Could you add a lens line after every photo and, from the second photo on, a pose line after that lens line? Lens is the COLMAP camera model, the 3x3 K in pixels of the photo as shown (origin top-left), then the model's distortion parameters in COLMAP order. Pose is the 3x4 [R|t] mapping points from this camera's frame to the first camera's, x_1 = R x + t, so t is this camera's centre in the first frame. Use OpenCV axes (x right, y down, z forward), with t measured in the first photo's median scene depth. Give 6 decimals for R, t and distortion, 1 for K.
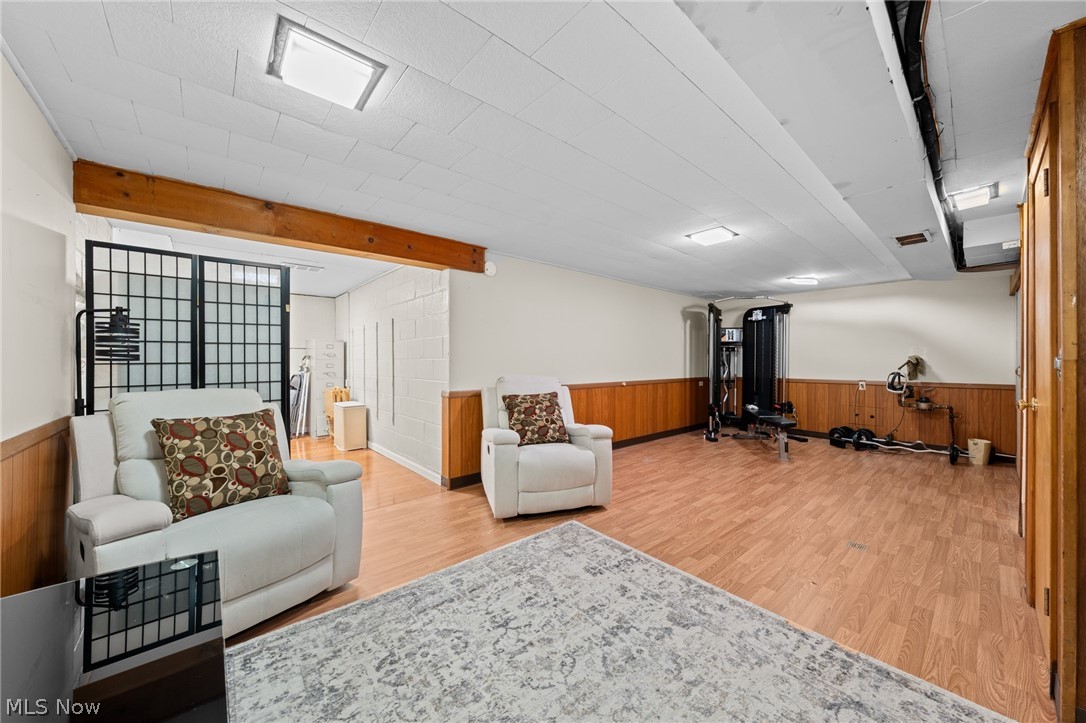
lens RADIAL K [[377.6, 0, 548.4], [0, 377.6, 361.5], [0, 0, 1]] dist [-0.001310, -0.000108]
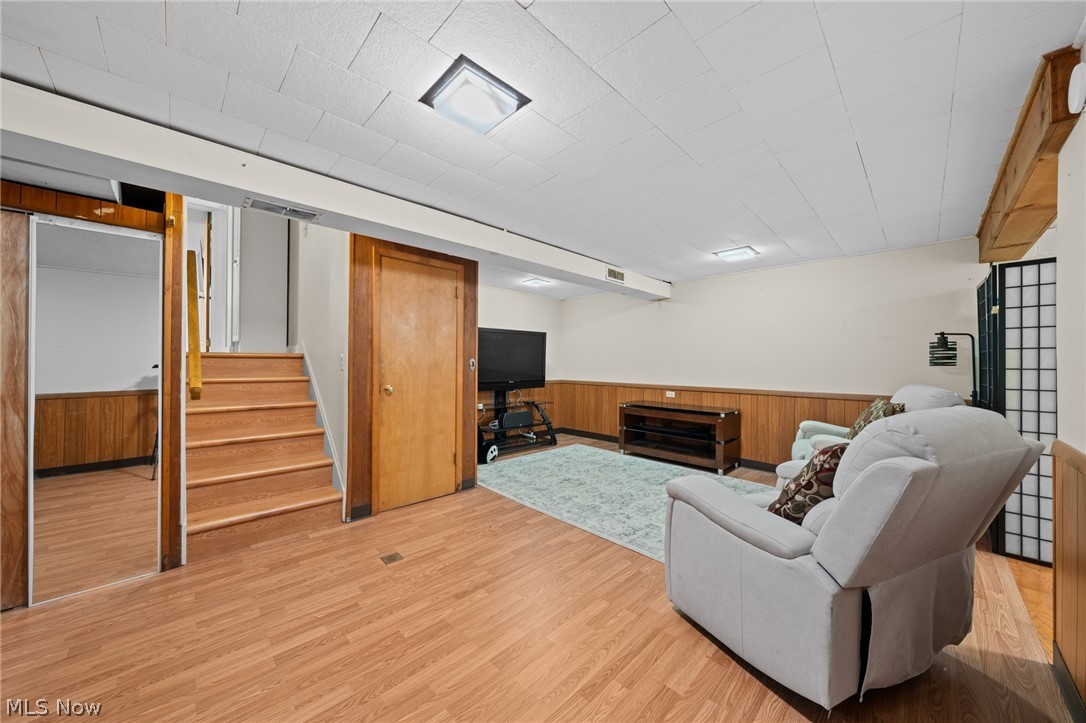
lens RADIAL K [[377.6, 0, 548.4], [0, 377.6, 361.5], [0, 0, 1]] dist [-0.001310, -0.000108]
pose [[-0.997450, -0.008349, -0.070883, 0.504445], [-0.008364, 0.999965, -0.000077, -0.007341], [0.070881, 0.000516, -0.997485, 1.993300]]
